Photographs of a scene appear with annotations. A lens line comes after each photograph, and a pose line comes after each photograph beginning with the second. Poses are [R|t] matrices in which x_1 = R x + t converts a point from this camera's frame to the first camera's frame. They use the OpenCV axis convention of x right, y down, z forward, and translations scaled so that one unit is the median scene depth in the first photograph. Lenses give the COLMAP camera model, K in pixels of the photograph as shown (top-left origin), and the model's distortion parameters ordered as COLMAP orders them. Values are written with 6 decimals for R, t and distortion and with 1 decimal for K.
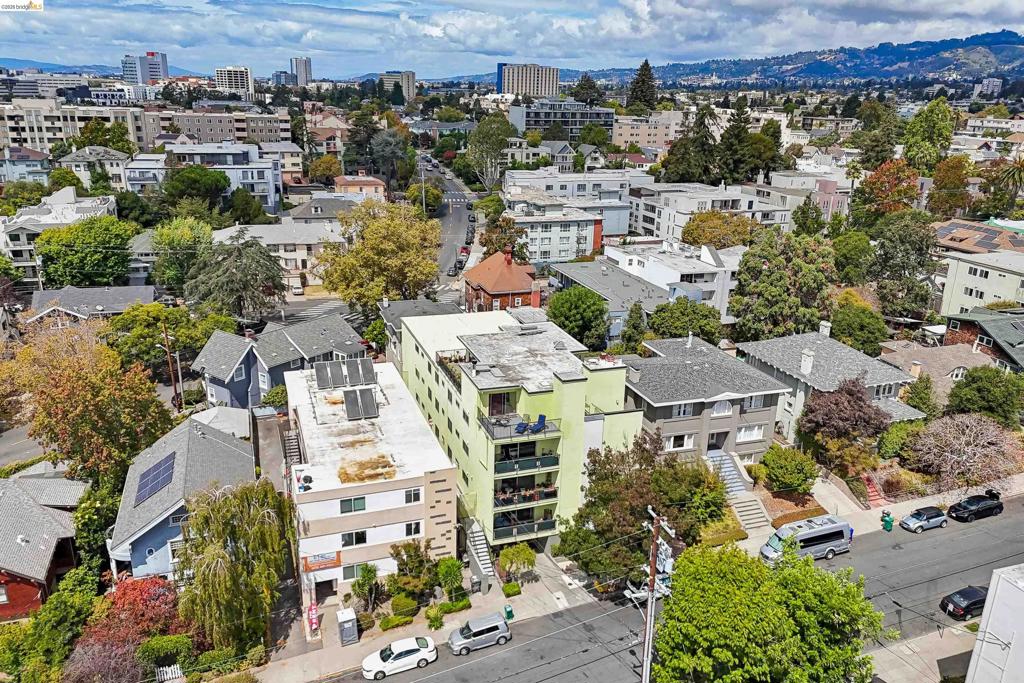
lens RADIAL K [[725.4, 0, 512.4], [0, 725.4, 324.7], [0, 0, 1]] dist [0.069431, -0.075705]
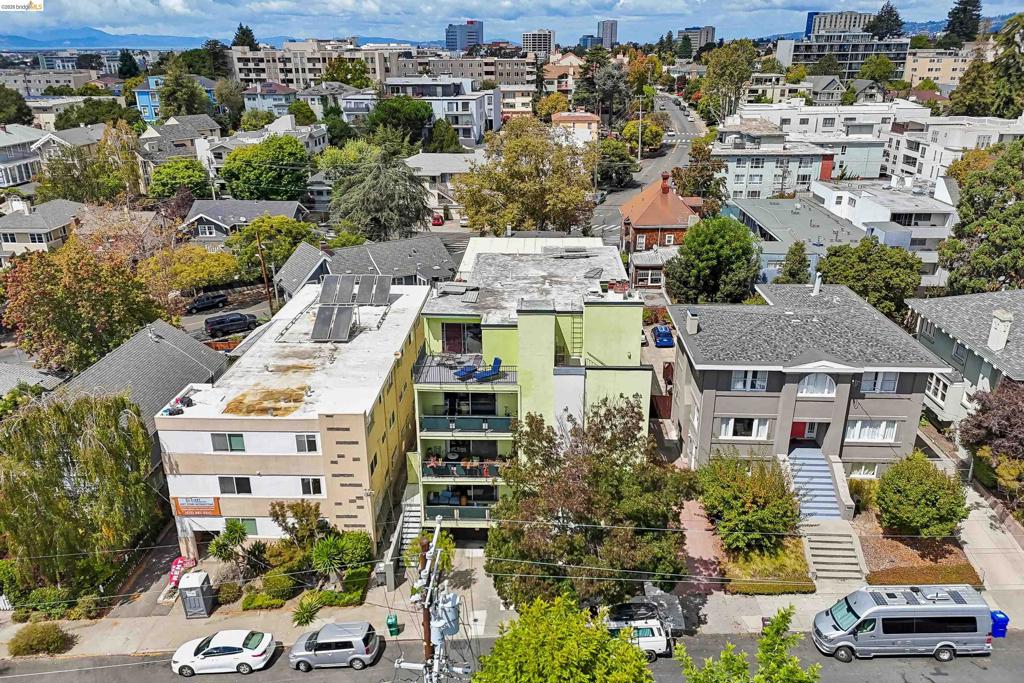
lens RADIAL K [[725.4, 0, 512.4], [0, 725.4, 324.7], [0, 0, 1]] dist [0.069431, -0.075705]
pose [[0.935837, 0.097164, -0.338773, 0.173165], [-0.077140, 0.994409, 0.072114, 0.024847], [0.343886, -0.041354, 0.938100, 0.213770]]
